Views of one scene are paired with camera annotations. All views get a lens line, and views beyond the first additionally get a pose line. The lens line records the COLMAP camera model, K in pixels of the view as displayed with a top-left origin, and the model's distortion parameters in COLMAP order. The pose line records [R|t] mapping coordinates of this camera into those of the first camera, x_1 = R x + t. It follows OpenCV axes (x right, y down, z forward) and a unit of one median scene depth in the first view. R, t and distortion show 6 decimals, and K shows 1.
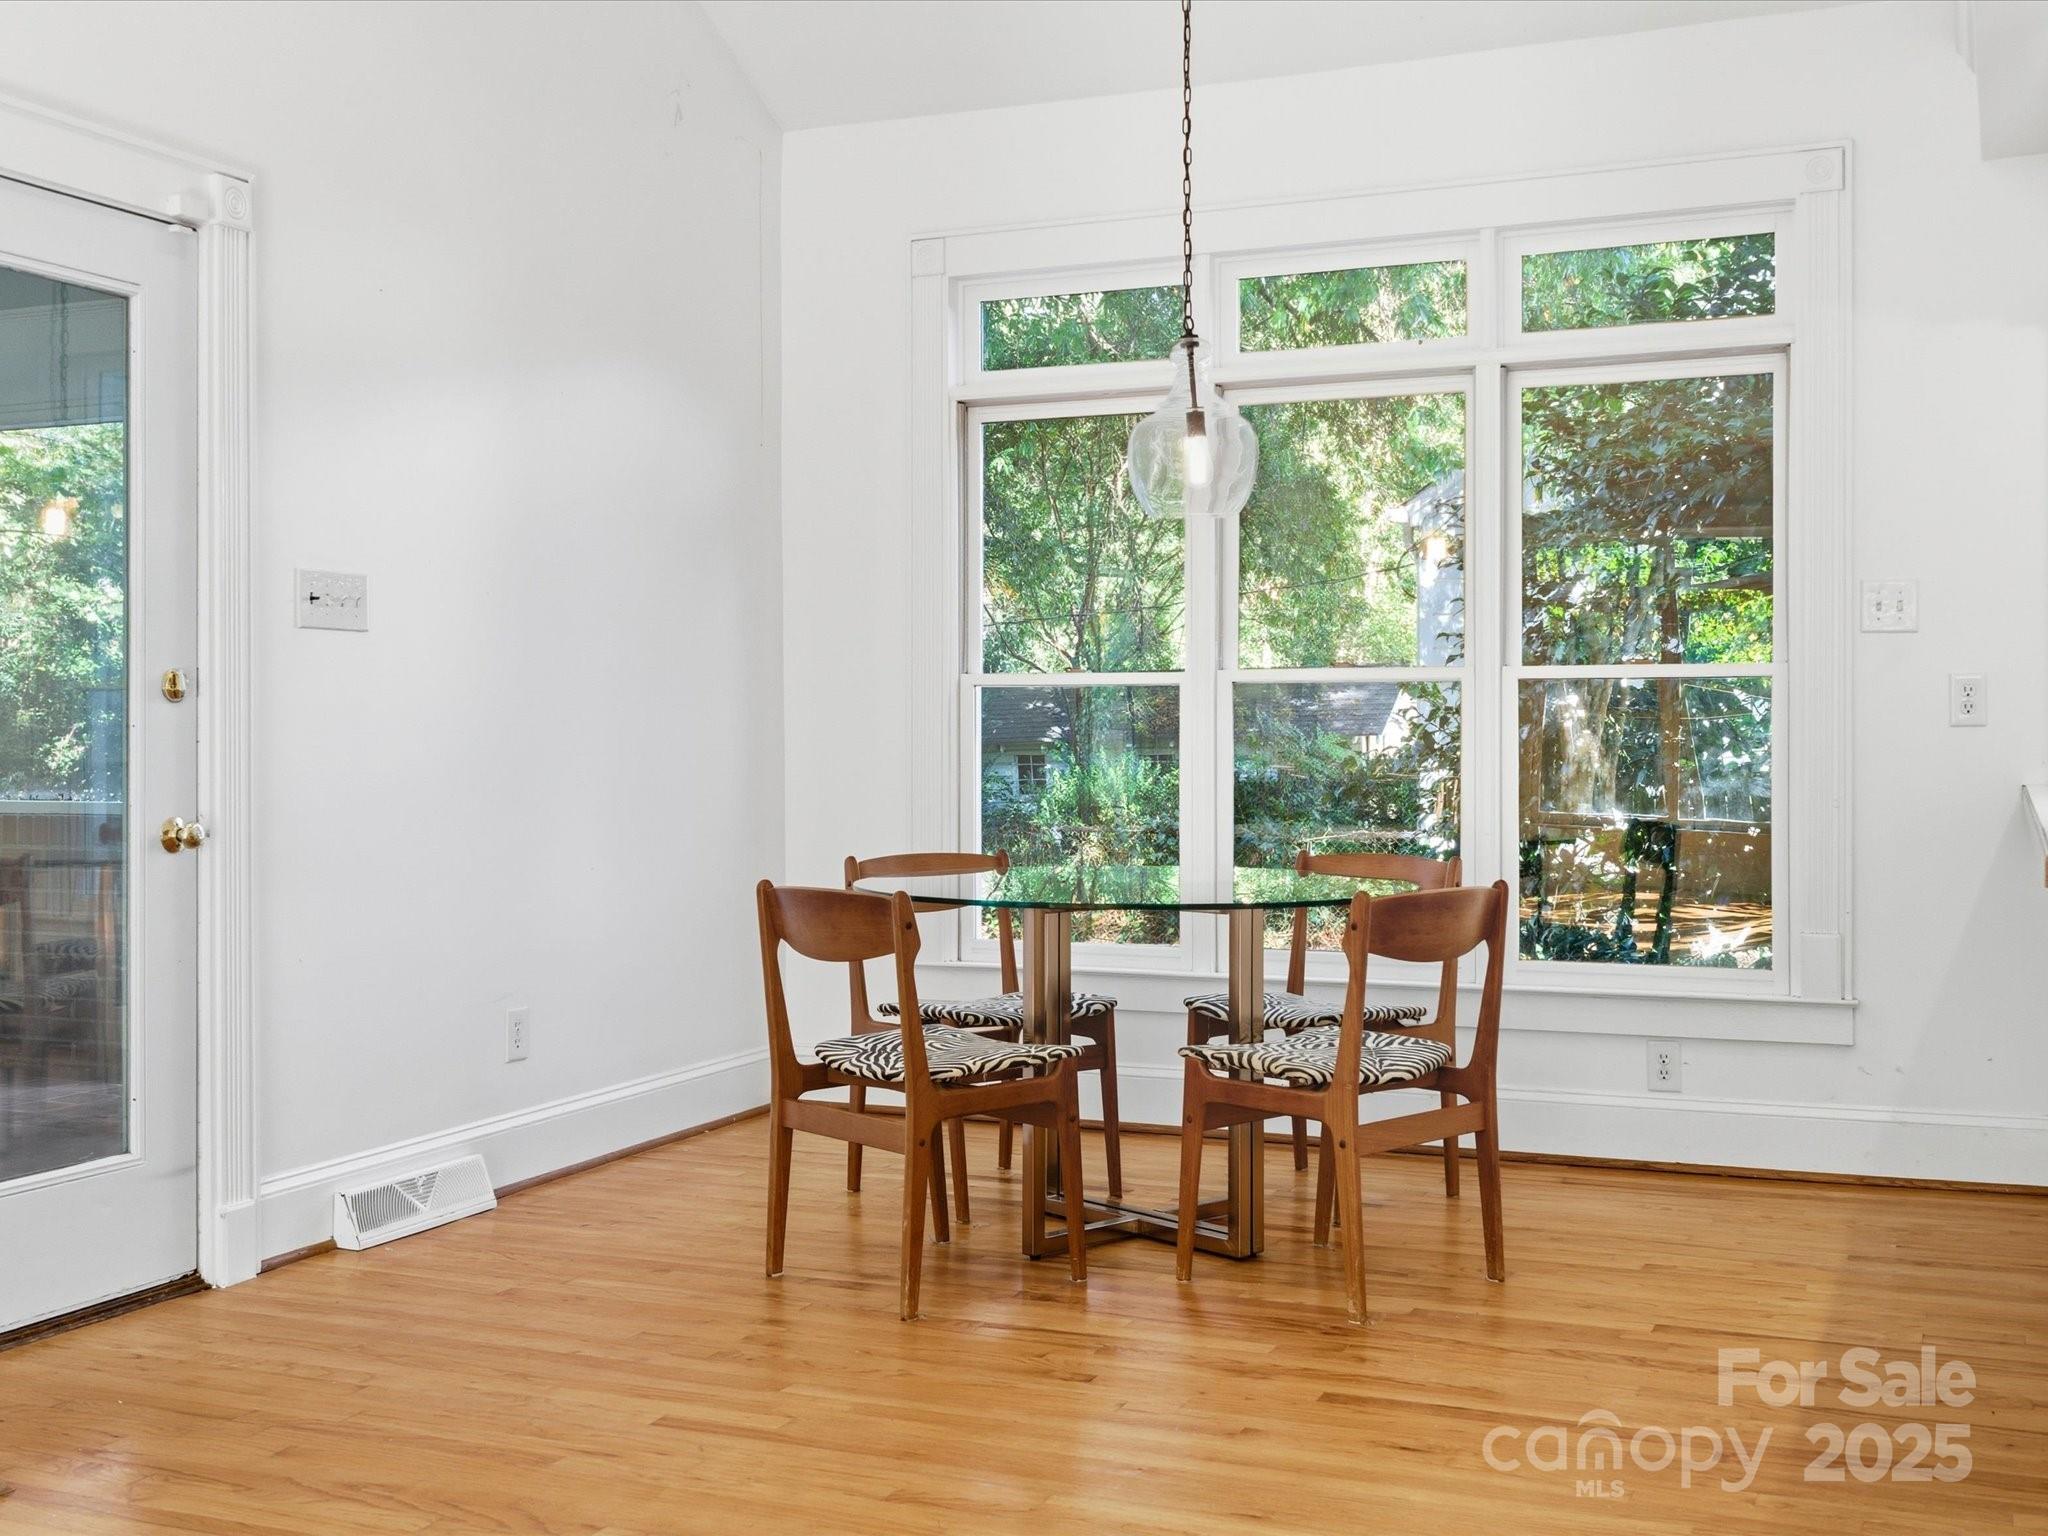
lens RADIAL K [[2245.5, 0, 1013.9], [0, 2245.5, 734.2], [0, 0, 1]] dist [0.018443, 0.009147]
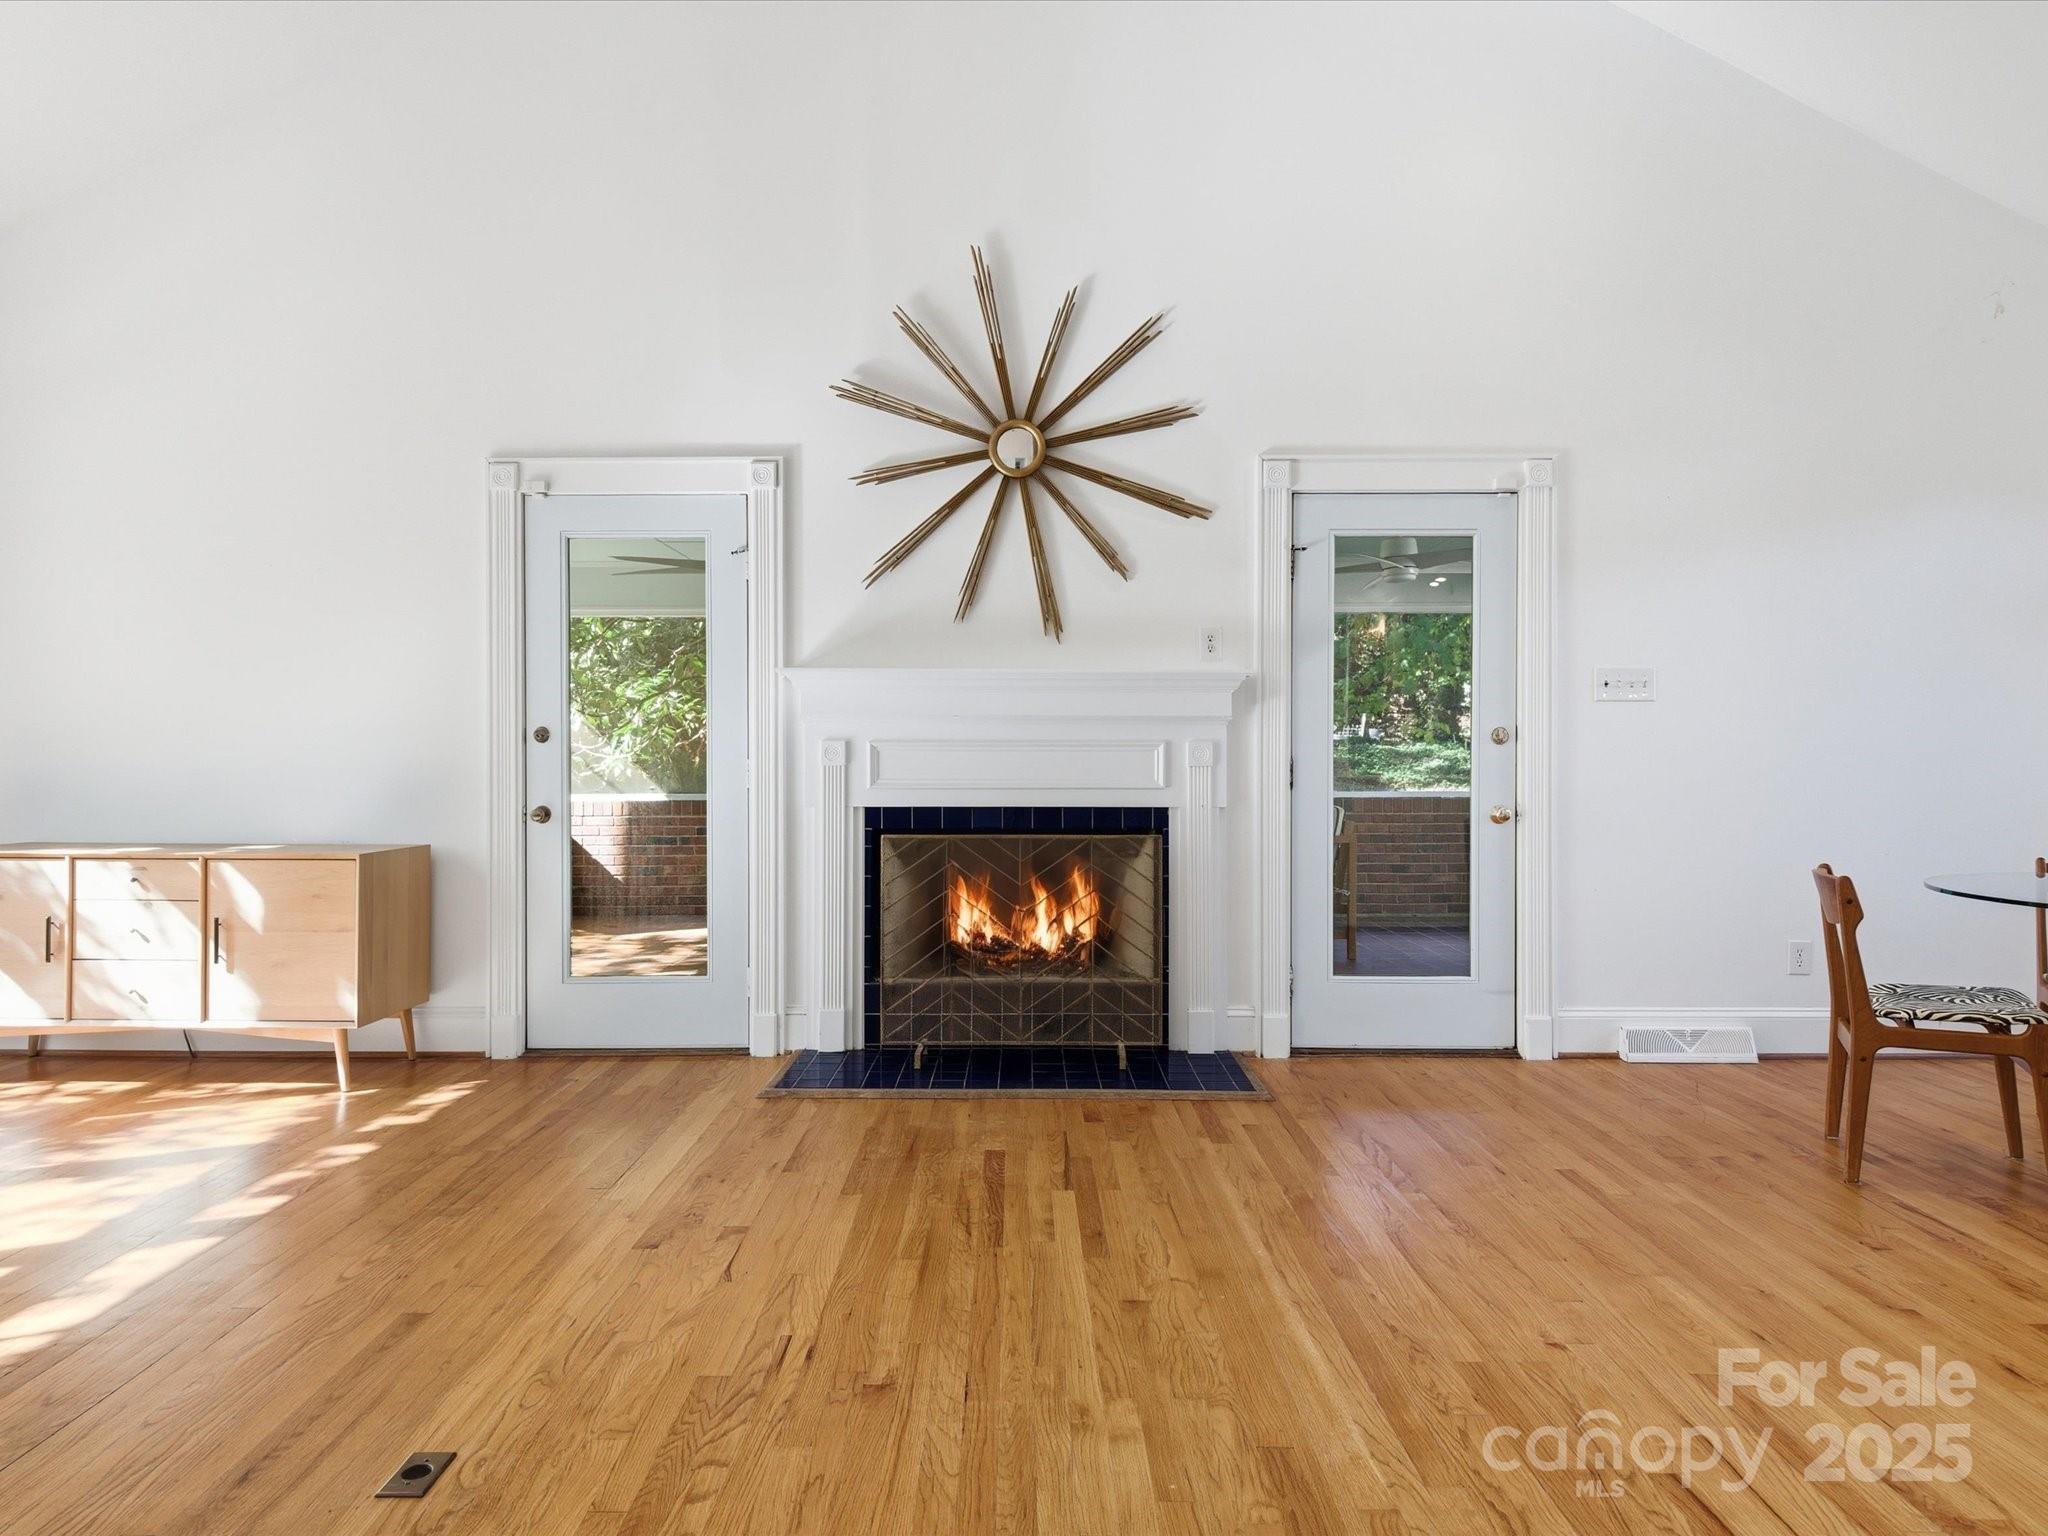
lens RADIAL K [[1253.5, 0, 1021.3], [0, 1253.5, 776.4], [0, 0, 1]] dist [0.006892, -0.000230]
pose [[0.390360, 0.010124, -0.920607, 0.431889], [-0.005372, 0.999948, 0.008718, 0.005064], [0.920647, 0.001542, 0.390394, 0.208497]]
